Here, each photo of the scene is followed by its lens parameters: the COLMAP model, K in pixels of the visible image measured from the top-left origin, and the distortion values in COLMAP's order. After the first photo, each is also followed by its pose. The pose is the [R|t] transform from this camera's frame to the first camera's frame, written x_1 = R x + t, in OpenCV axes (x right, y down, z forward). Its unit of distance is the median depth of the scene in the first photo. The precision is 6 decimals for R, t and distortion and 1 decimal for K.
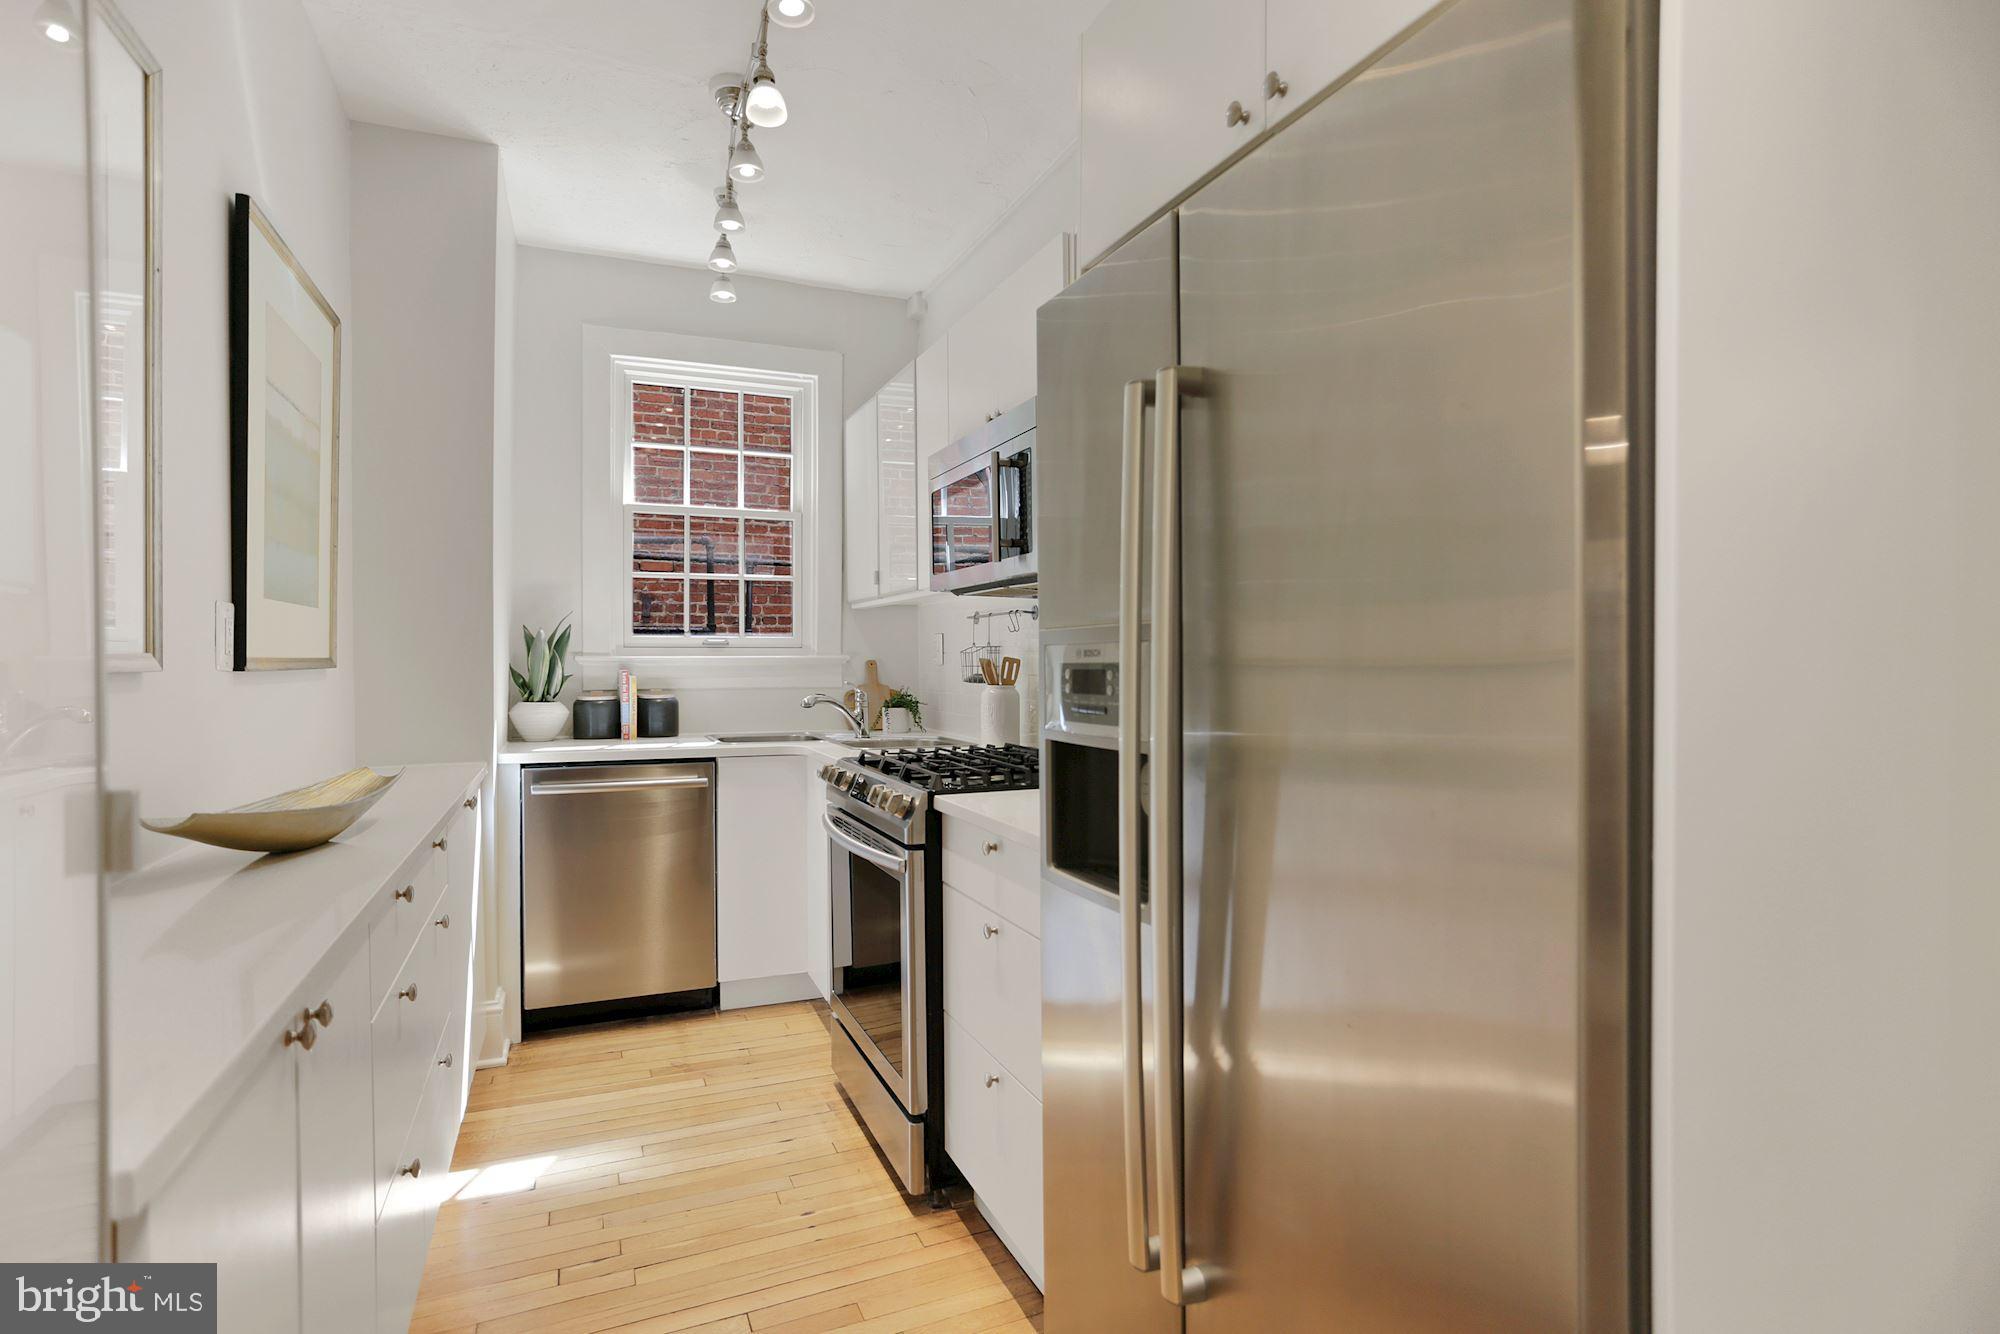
lens RADIAL K [[991.1, 0, 1008.8], [0, 991.1, 657.8], [0, 0, 1]] dist [-0.048534, 0.036522]
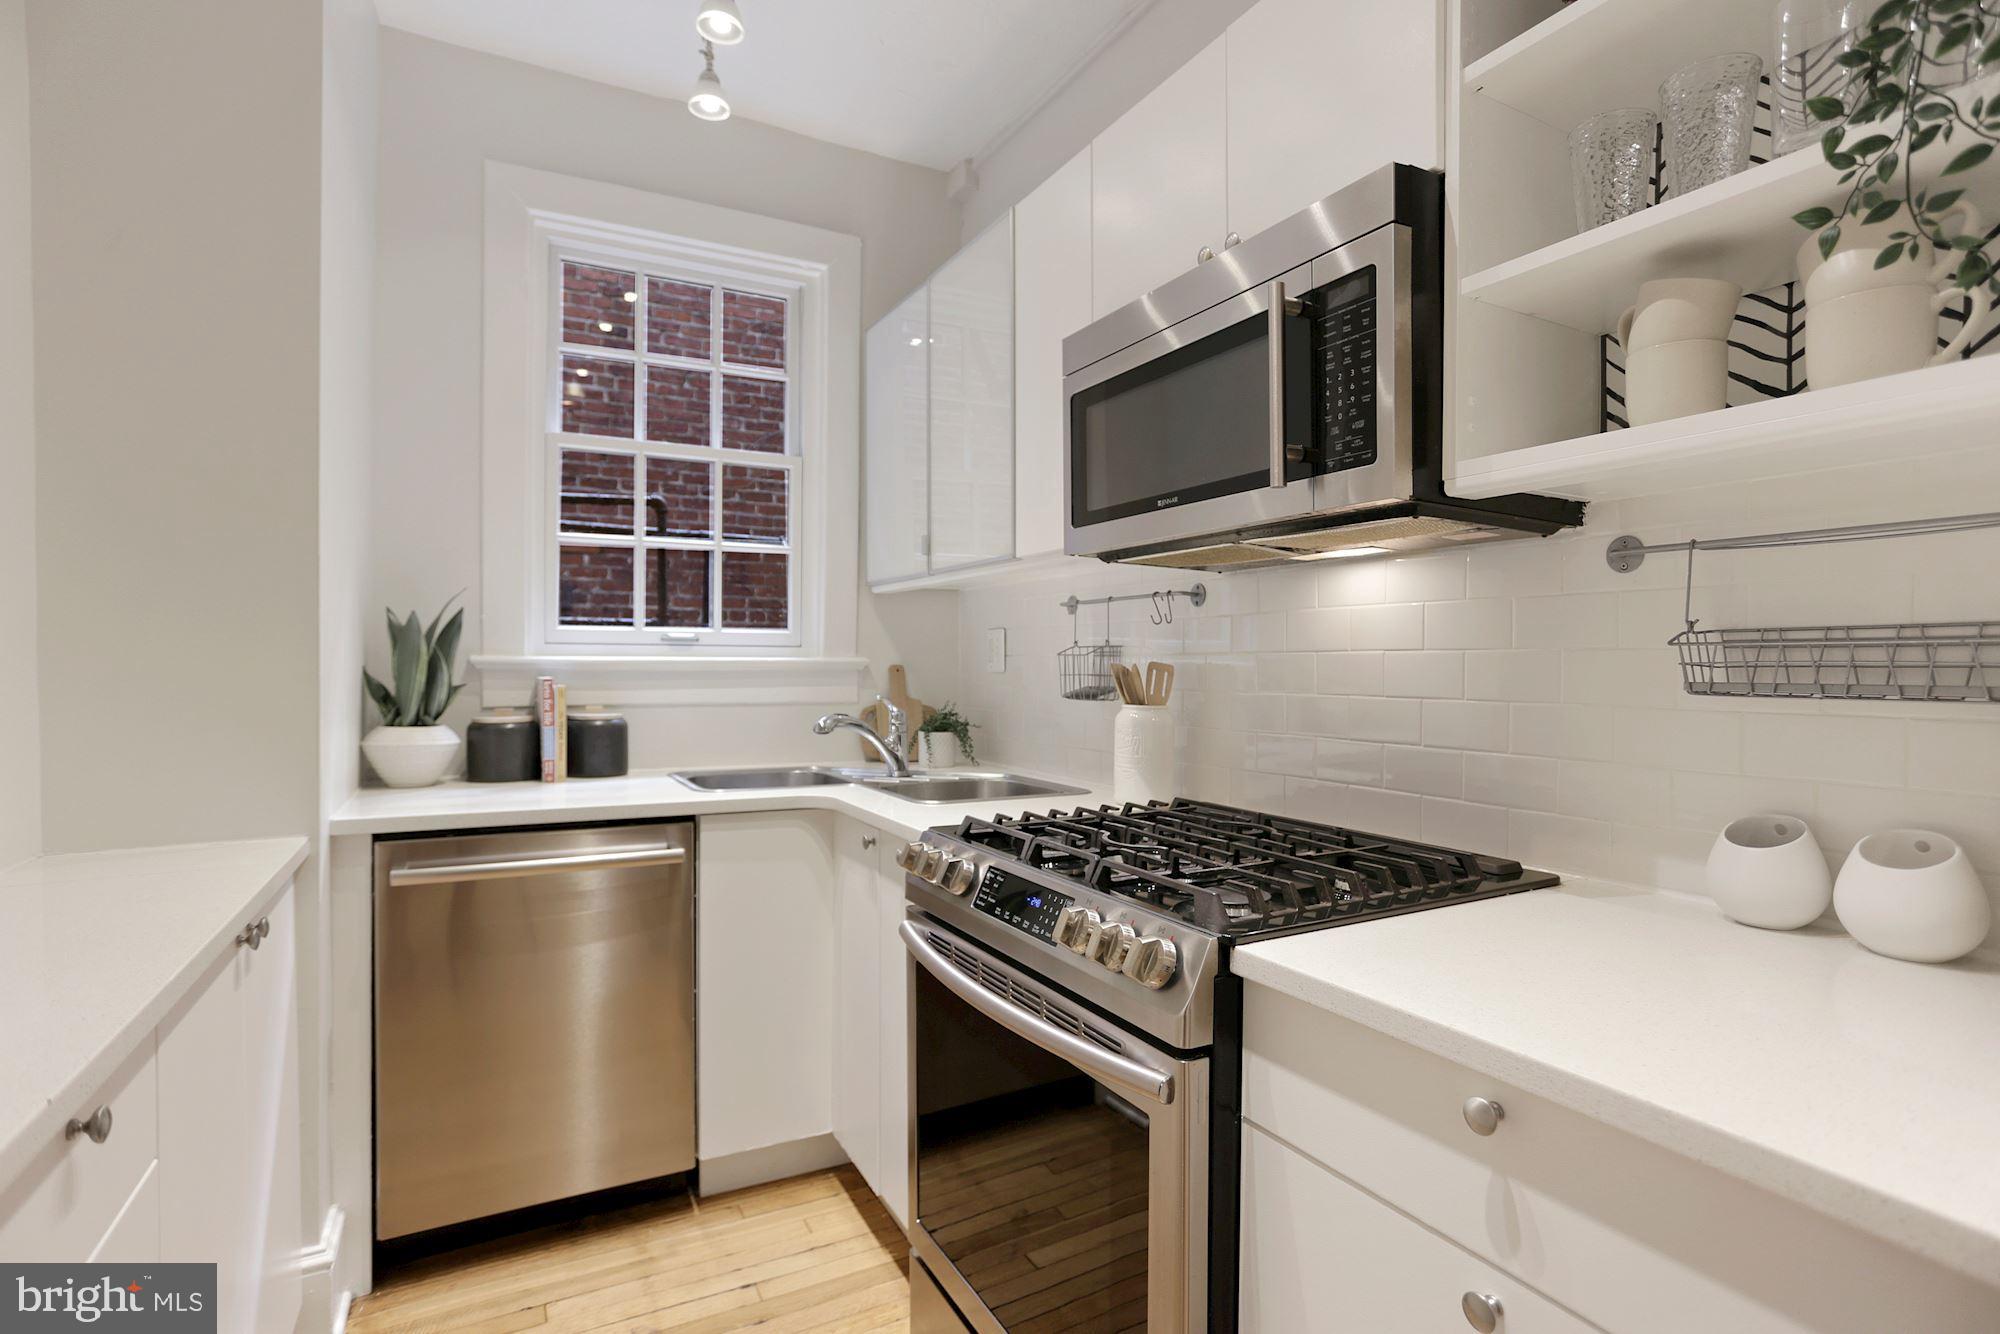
lens RADIAL K [[969.6, 0, 1006.2], [0, 969.6, 674.1], [0, 0, 1]] dist [-0.050938, 0.036240]
pose [[0.996132, 0.007284, 0.087570, -0.140469], [-0.008248, 0.999909, 0.010657, 0.001056], [-0.087485, -0.011338, 0.996101, 0.331764]]
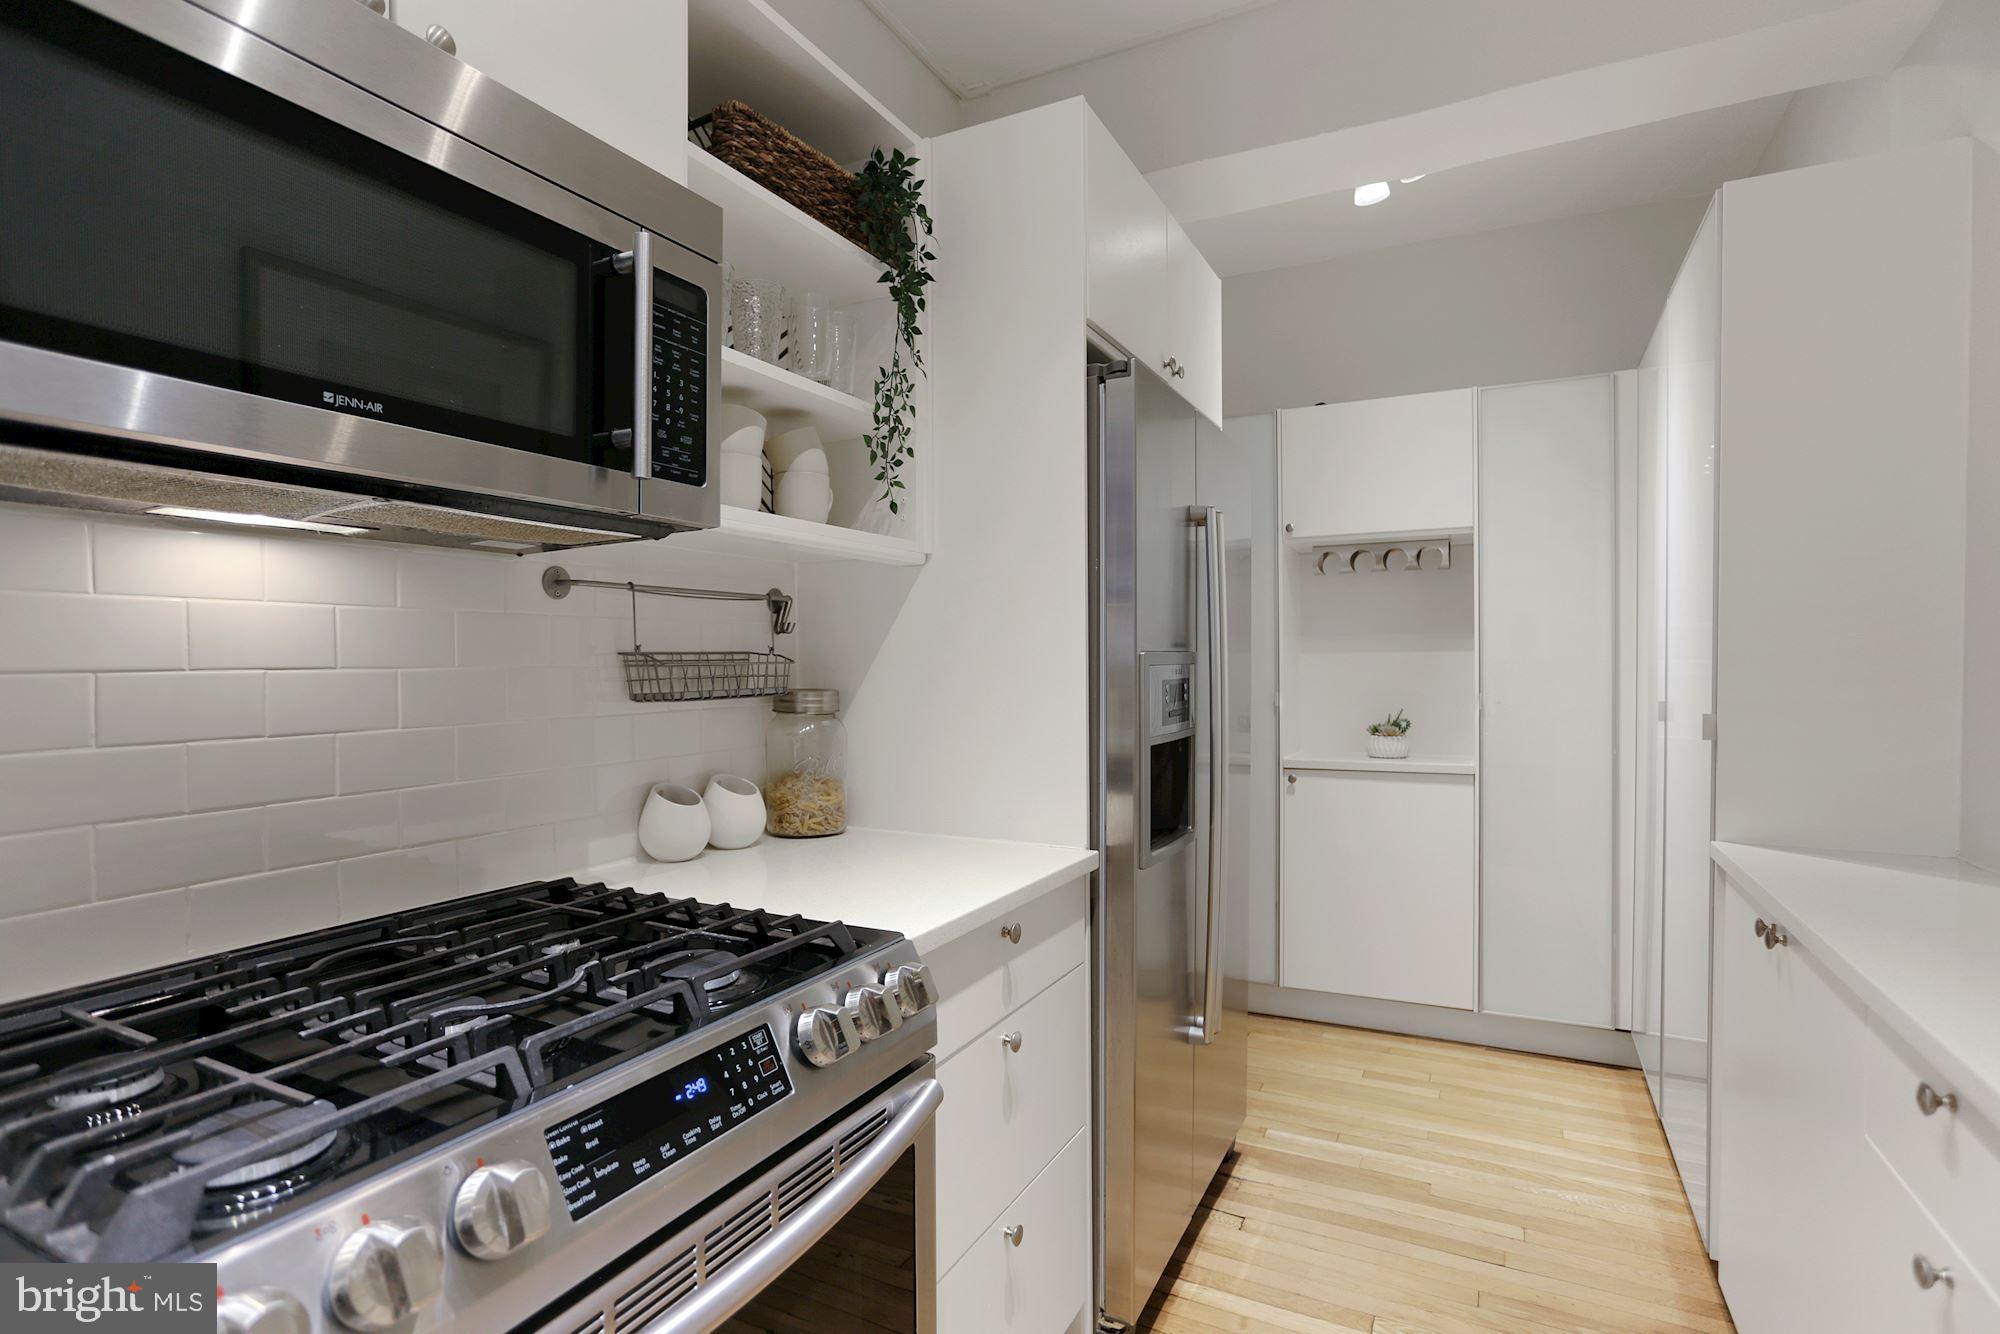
lens RADIAL K [[988.8, 0, 998.0], [0, 988.8, 690.2], [0, 0, 1]] dist [-0.062114, 0.043728]
pose [[-0.625850, -0.015807, 0.779783, -0.323051], [0.009046, 0.999580, 0.027523, -0.006826], [-0.779891, 0.024279, -0.625445, 0.799404]]
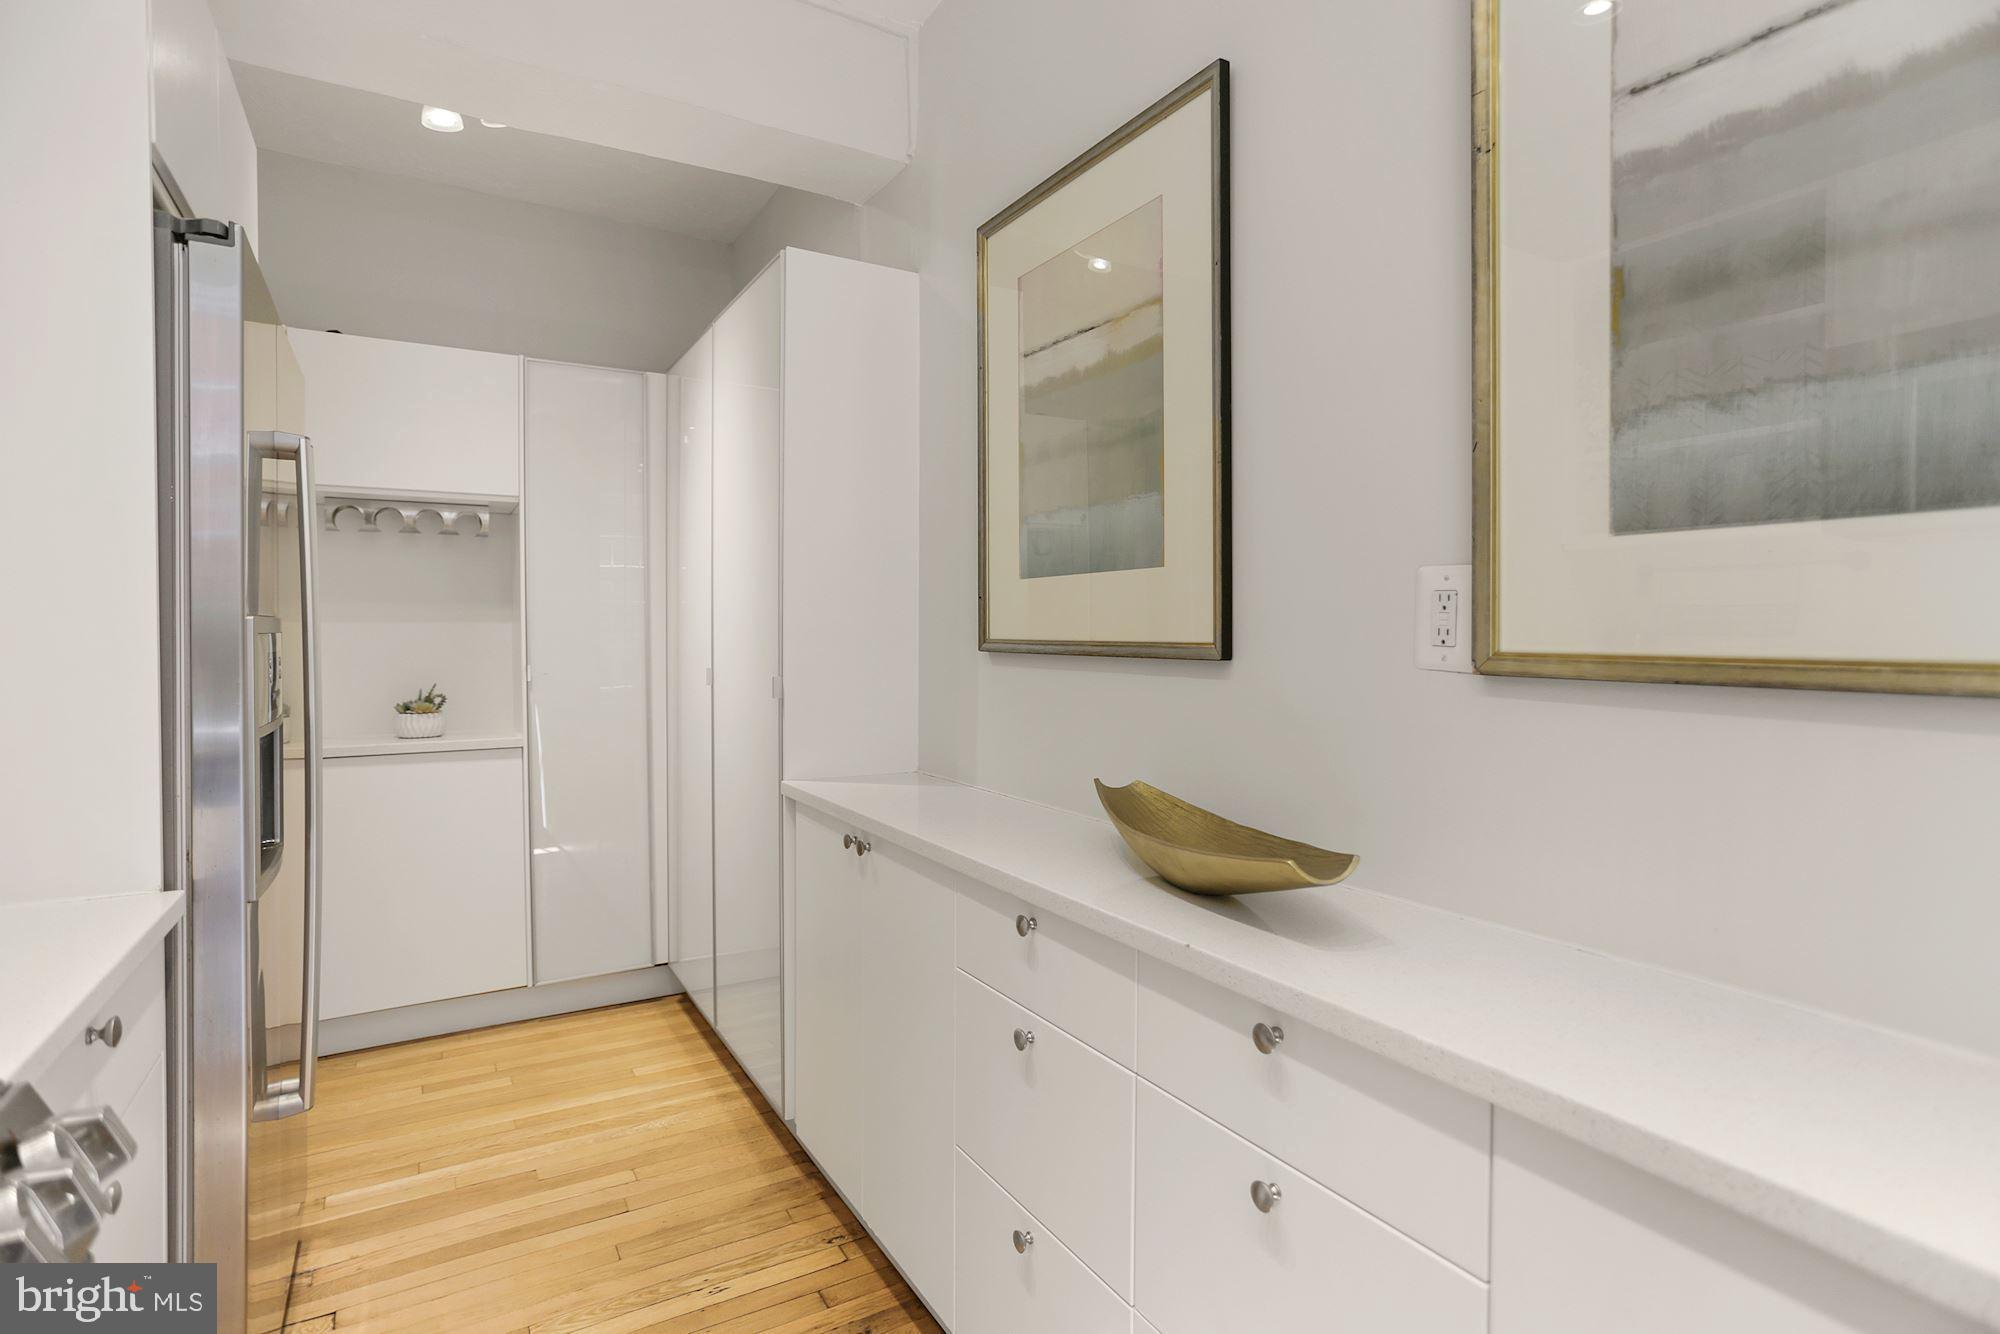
lens RADIAL K [[991.1, 0, 1008.8], [0, 991.1, 657.8], [0, 0, 1]] dist [-0.048534, 0.036522]
pose [[-0.992942, 0.003359, -0.118549, -0.224806], [0.000063, 0.999614, 0.027800, -0.006581], [0.118597, 0.027596, -0.992559, 0.836754]]
